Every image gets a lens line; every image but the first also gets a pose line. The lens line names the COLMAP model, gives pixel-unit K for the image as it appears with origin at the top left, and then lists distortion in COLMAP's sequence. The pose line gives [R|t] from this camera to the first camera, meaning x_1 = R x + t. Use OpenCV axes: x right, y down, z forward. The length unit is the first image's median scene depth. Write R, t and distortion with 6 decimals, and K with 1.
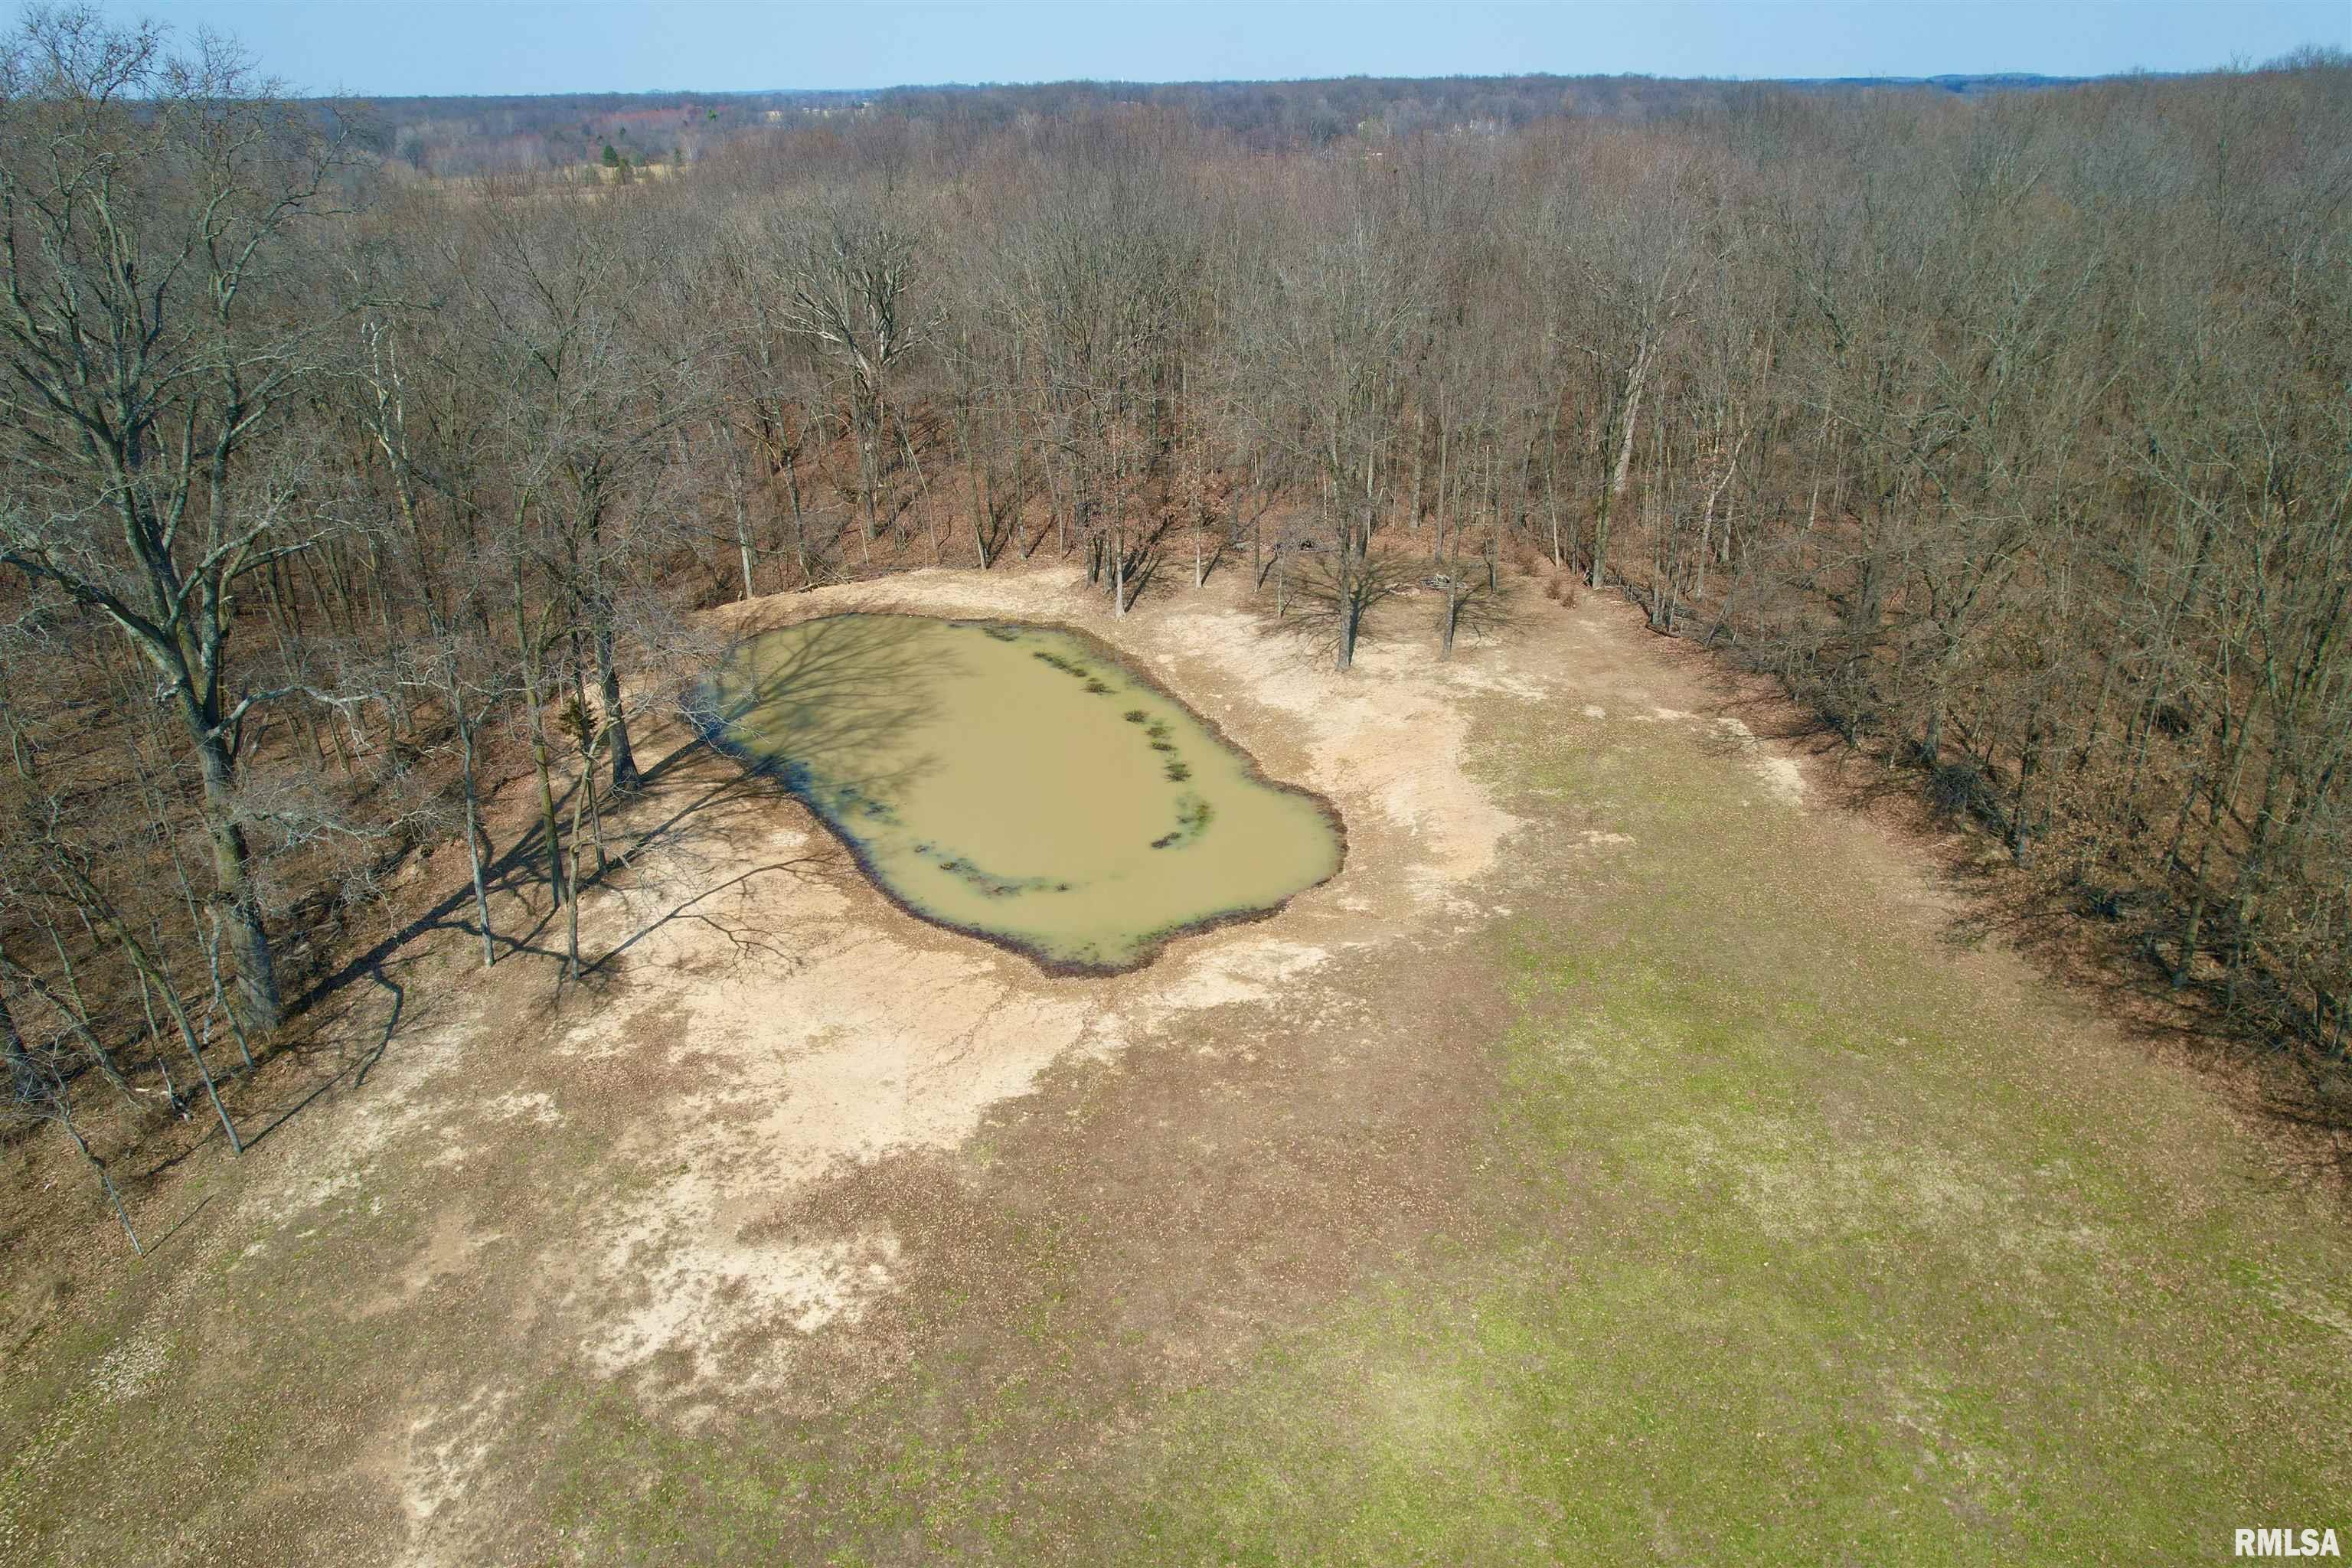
lens RADIAL K [[1484.0, 0, 1176.9], [0, 1484.0, 828.6], [0, 0, 1]] dist [-0.045864, 0.000754]
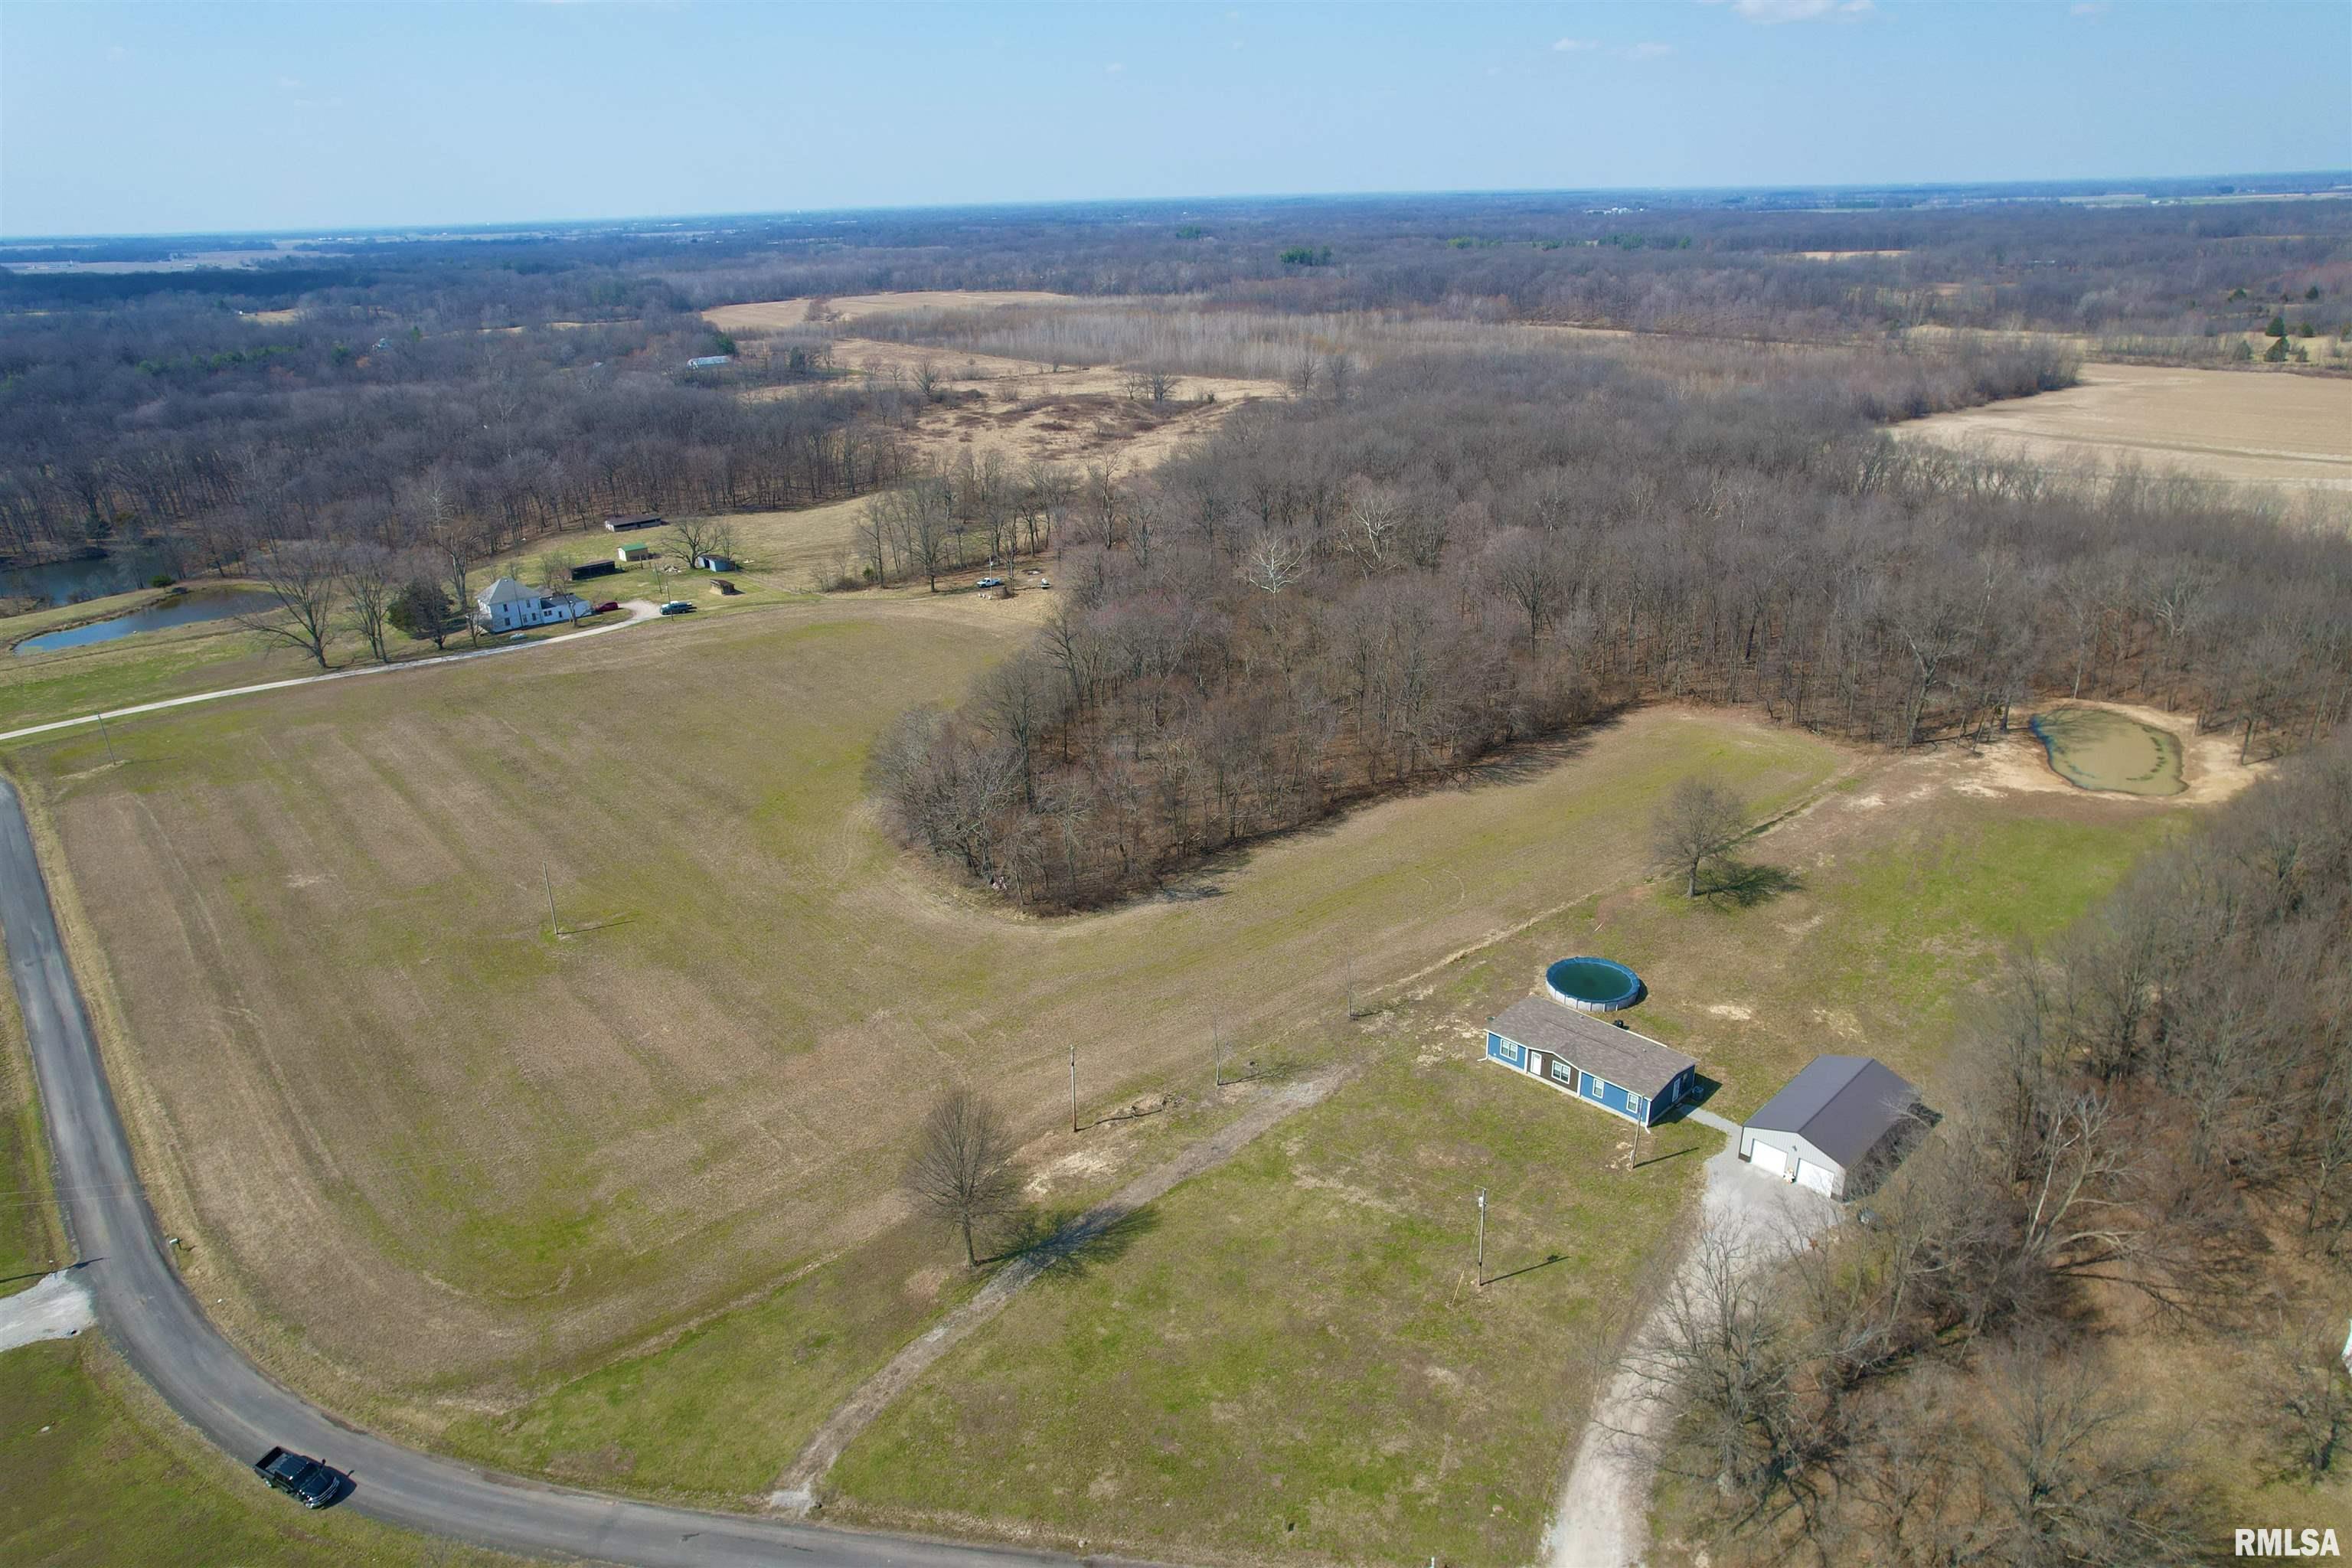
lens RADIAL K [[1512.0, 0, 1178.2], [0, 1512.0, 784.4], [0, 0, 1]] dist [-0.073479, 0.069072]
pose [[0.558597, 0.304630, -0.771473, 1.686133], [-0.360615, 0.926802, 0.104856, 0.541525], [0.746945, 0.219633, 0.627563, -3.477865]]
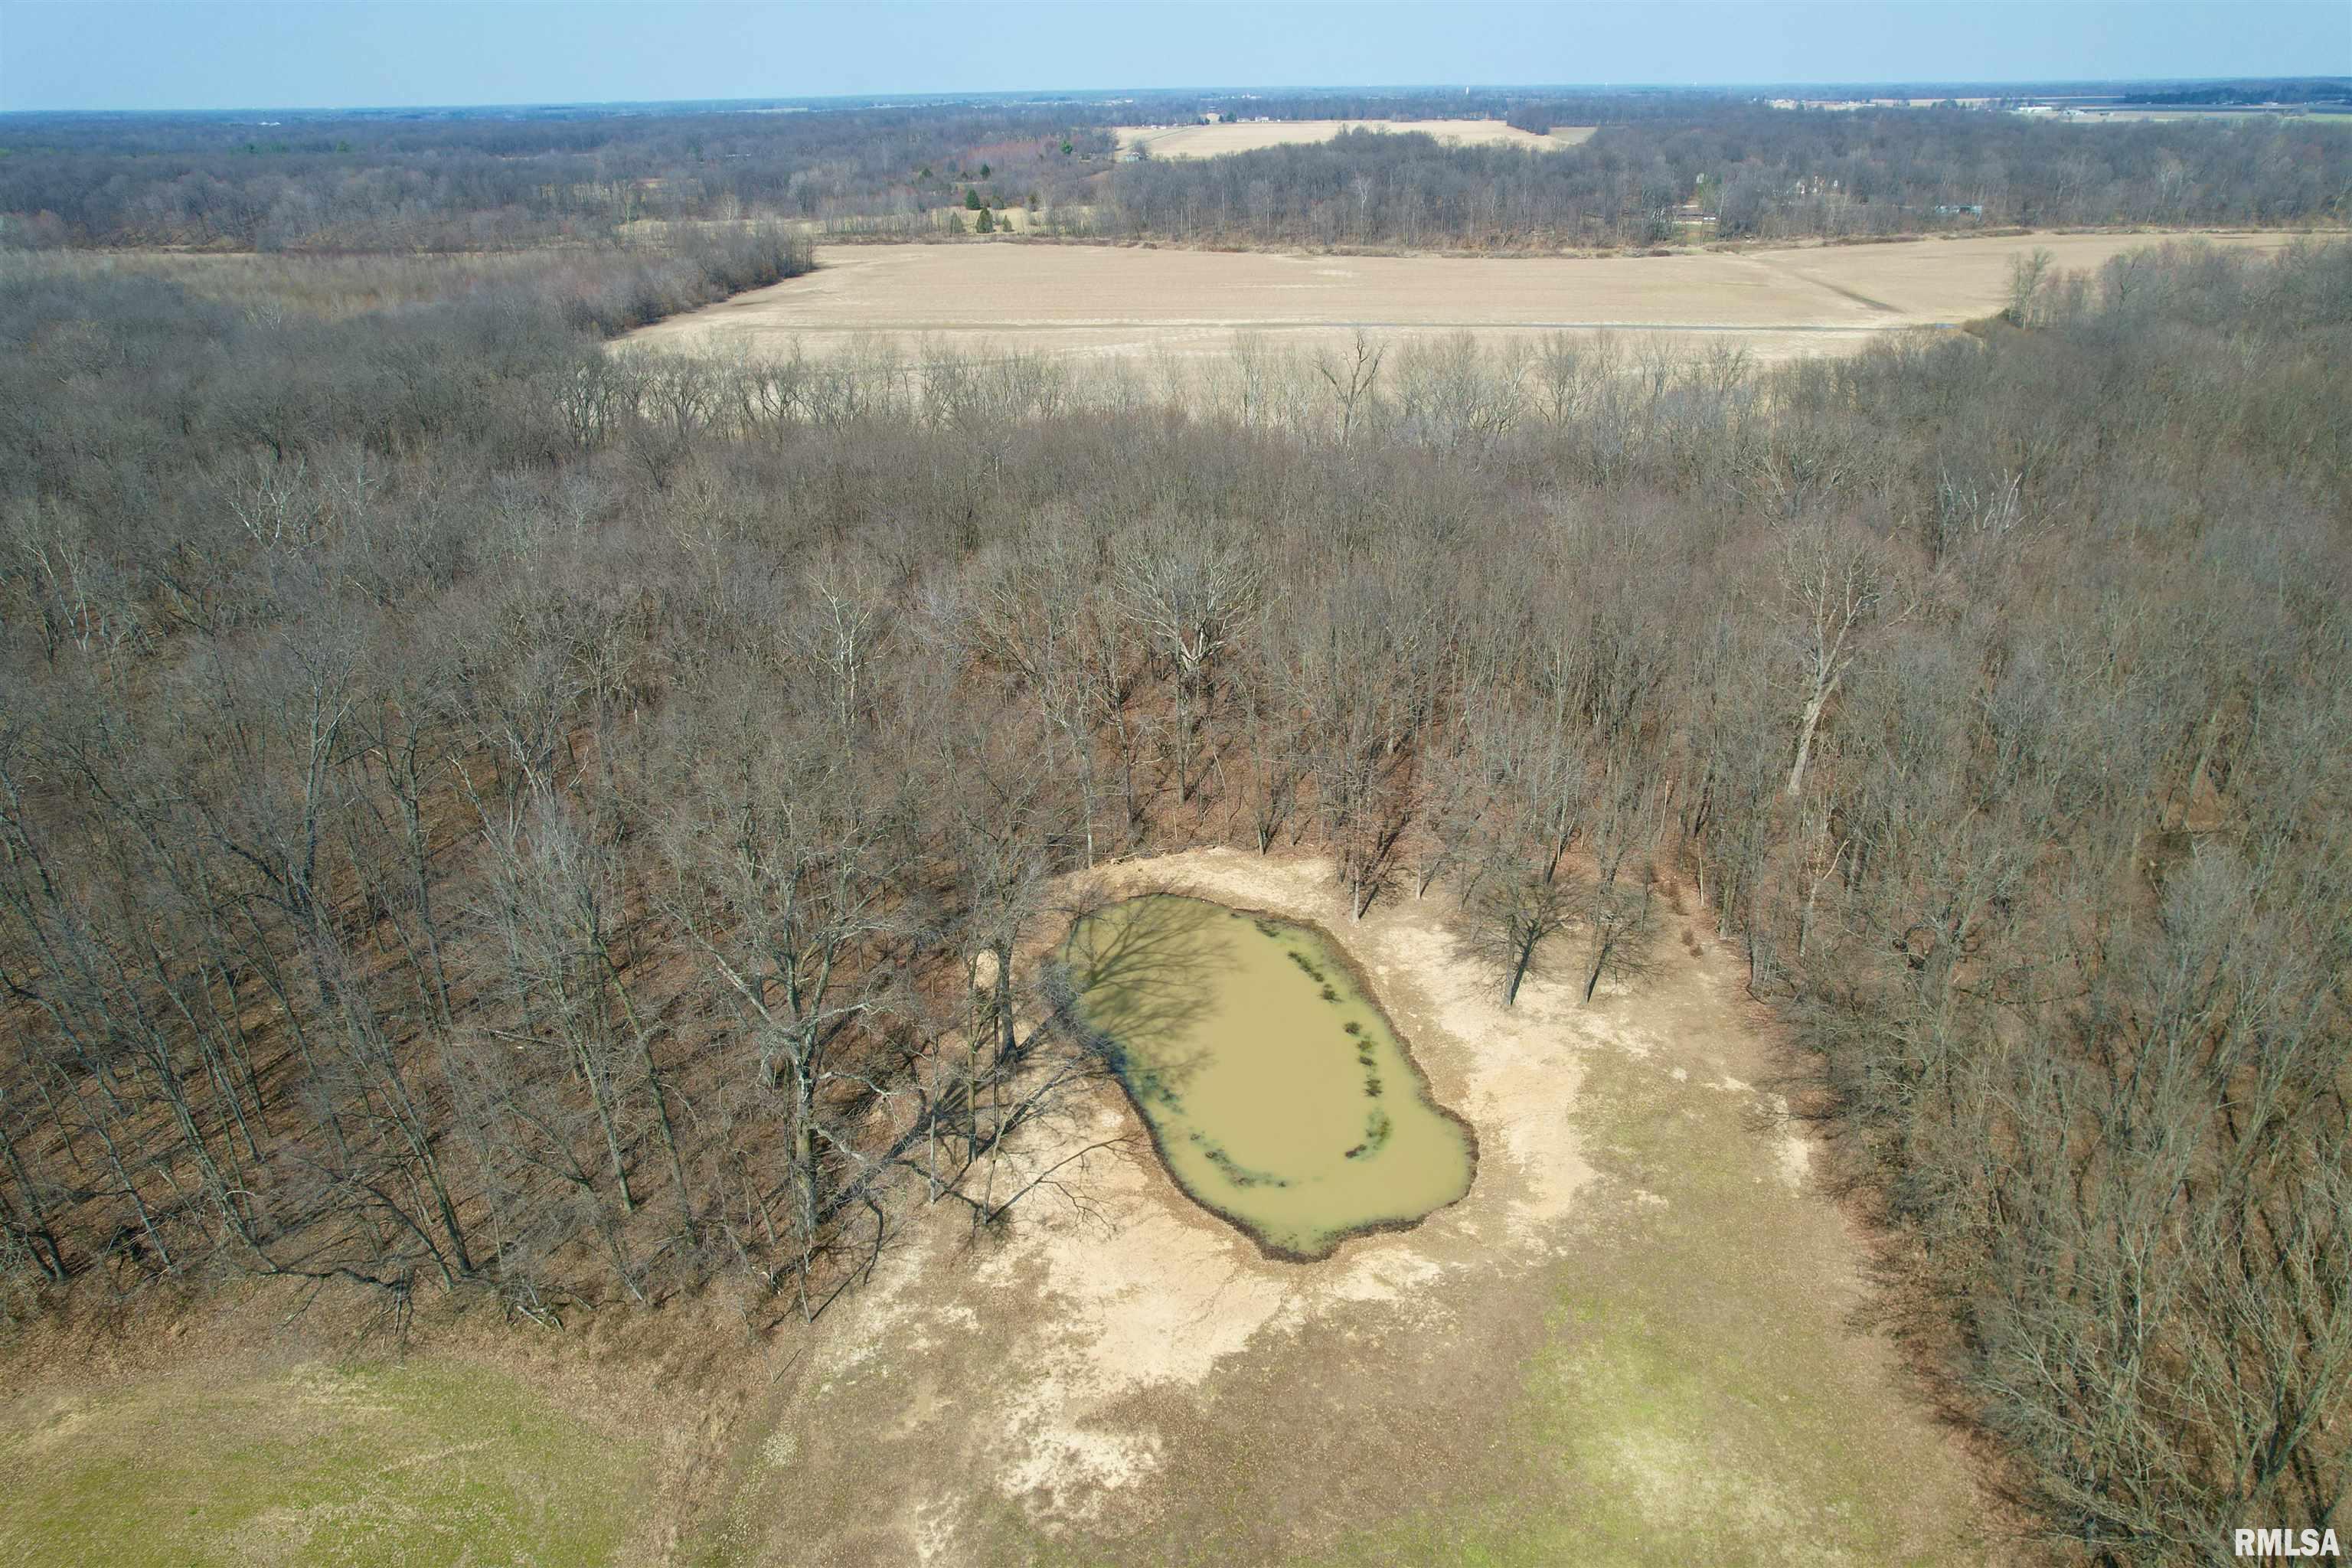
lens RADIAL K [[1500.0, 0, 1178.1], [0, 1500.0, 798.4], [0, 0, 1]] dist [-0.046124, 0.003263]
pose [[0.978408, 0.087398, -0.187295, 0.073162], [-0.091117, 0.995776, -0.011326, -0.331563], [0.185514, 0.028147, 0.982238, -0.558639]]
